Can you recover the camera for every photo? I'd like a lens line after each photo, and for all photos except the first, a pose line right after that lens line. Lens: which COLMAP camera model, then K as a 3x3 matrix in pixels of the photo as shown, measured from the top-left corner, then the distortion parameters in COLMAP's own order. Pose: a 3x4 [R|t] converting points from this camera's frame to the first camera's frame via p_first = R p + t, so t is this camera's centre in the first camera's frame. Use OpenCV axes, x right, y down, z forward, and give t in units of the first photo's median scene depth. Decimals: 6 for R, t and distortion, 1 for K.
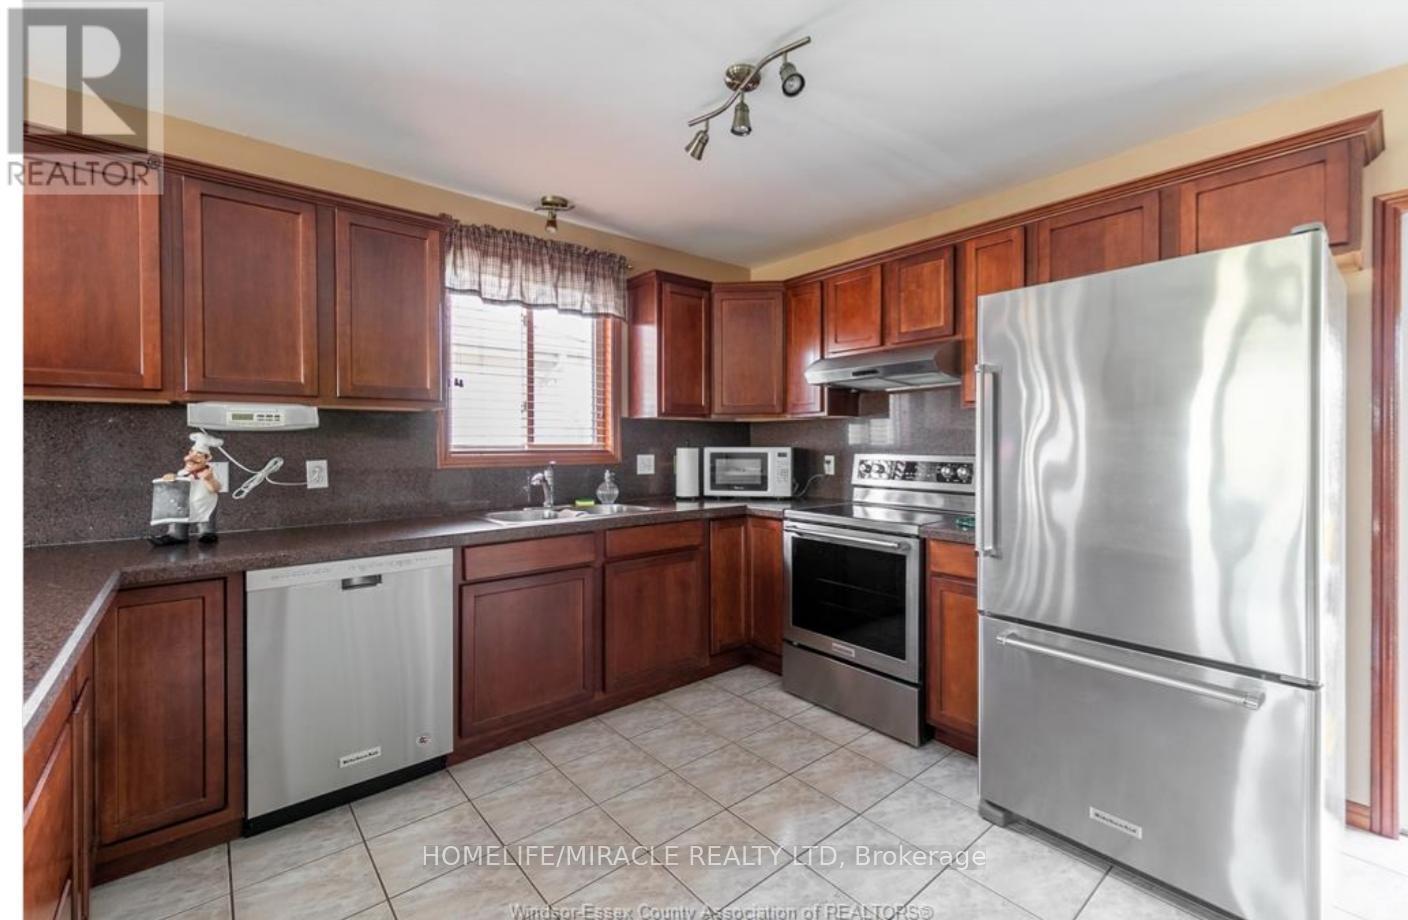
lens RADIAL K [[598.9, 0, 724.9], [0, 598.9, 444.7], [0, 0, 1]] dist [0.000622, 0.000052]
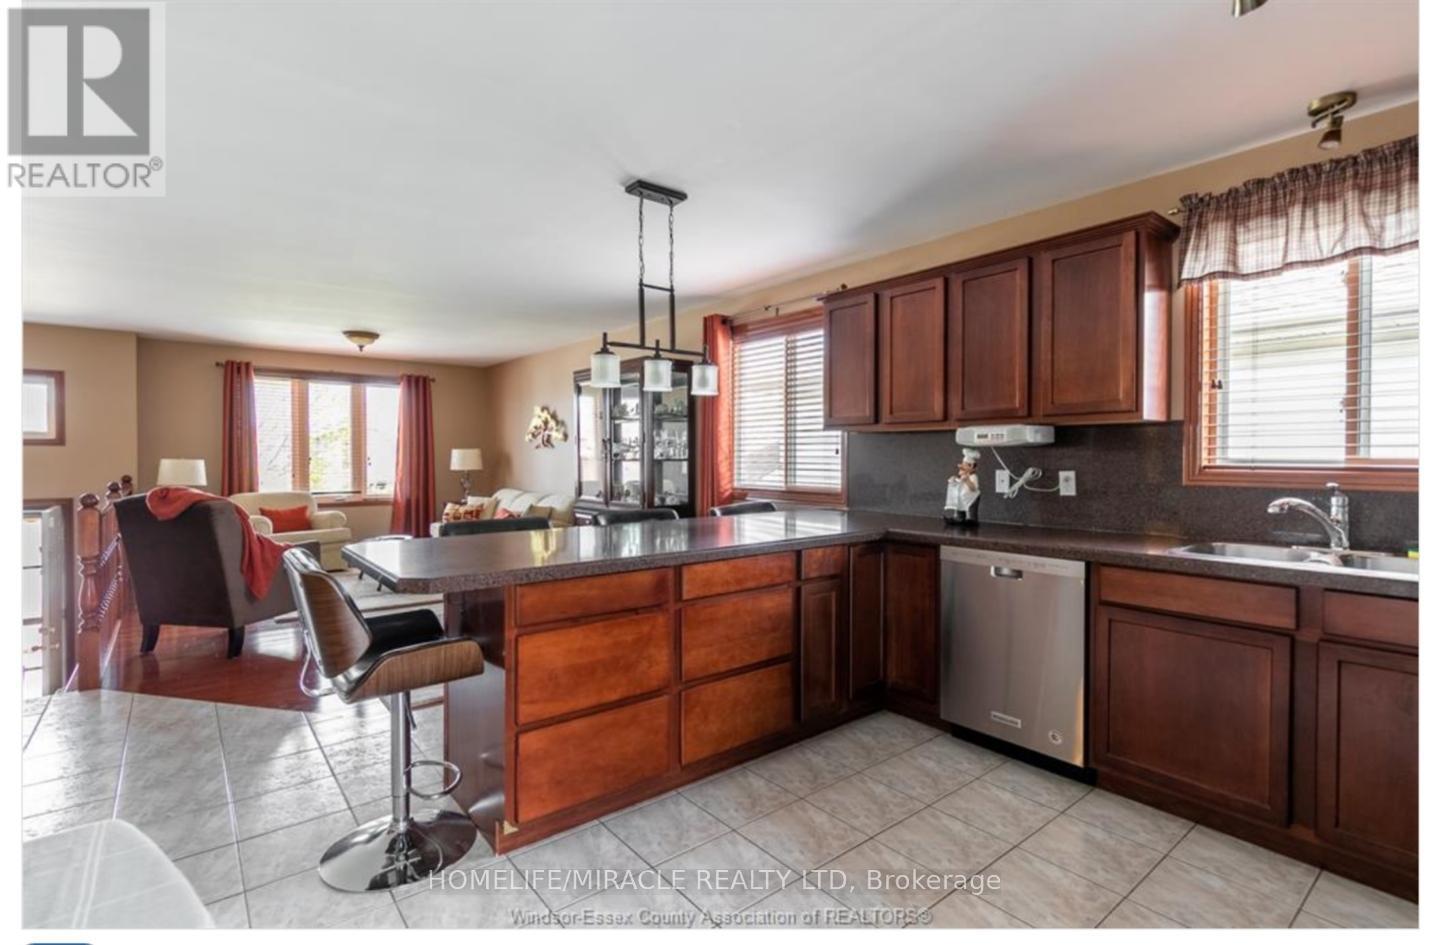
lens RADIAL K [[662.3, 0, 734.4], [0, 662.3, 458.2], [0, 0, 1]] dist [0.001586, 0.000105]
pose [[-0.036679, 0.006182, -0.999308, 0.490168], [-0.003599, 0.999974, 0.006318, -0.002953], [0.999321, 0.003828, -0.036656, 0.343524]]
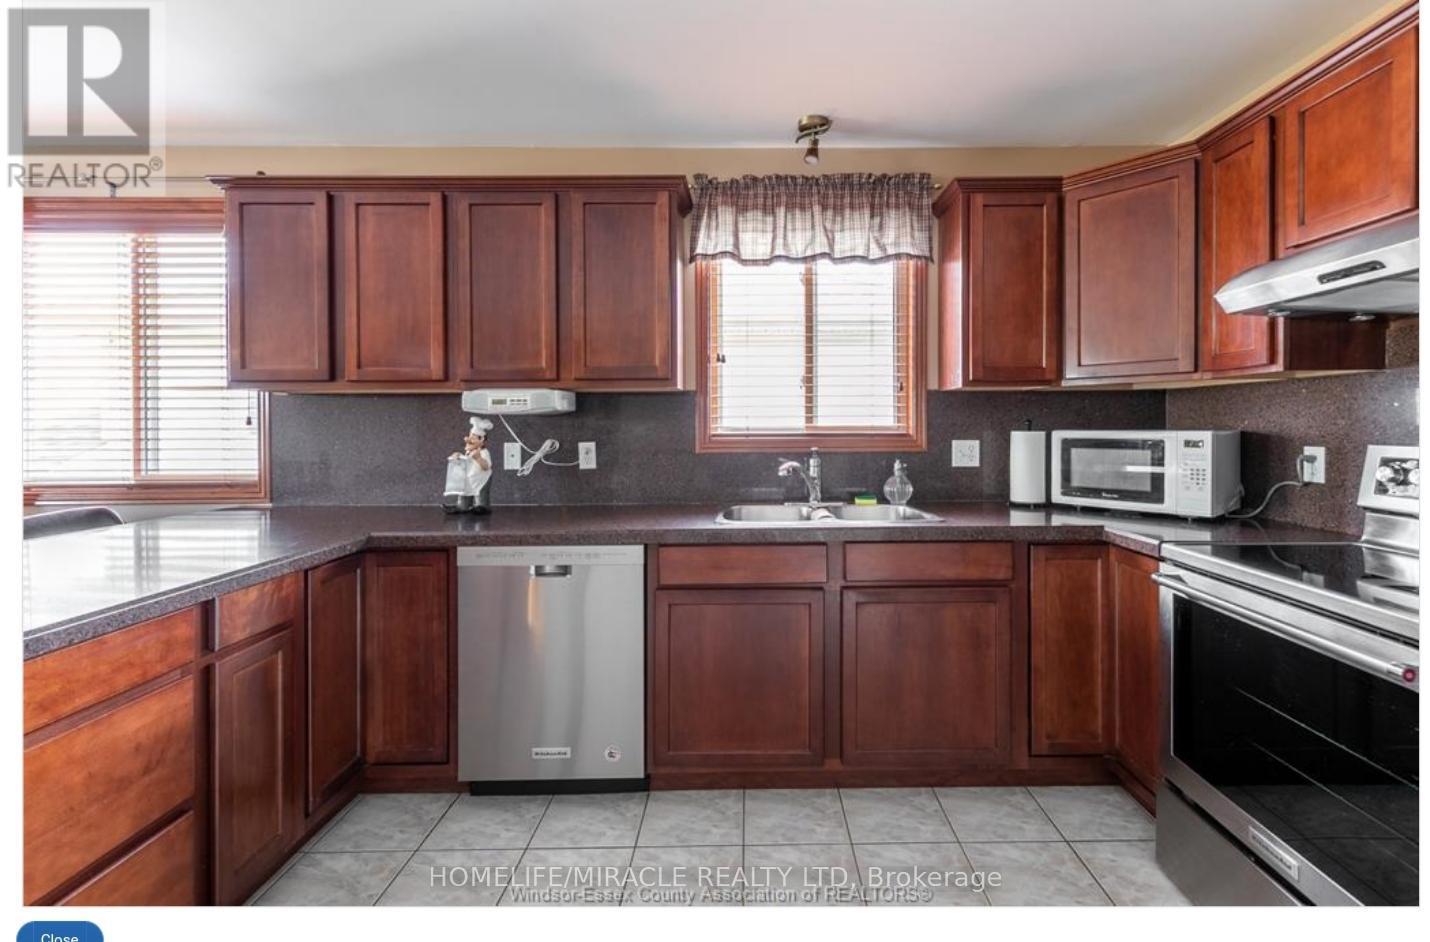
lens RADIAL K [[609.7, 0, 748.1], [0, 609.7, 427.2], [0, 0, 1]] dist [0.004208, 0.000018]
pose [[0.754405, 0.000759, -0.656409, 0.183547], [0.001944, 0.999992, 0.003392, -0.002228], [0.656406, -0.003835, 0.754398, 0.318397]]
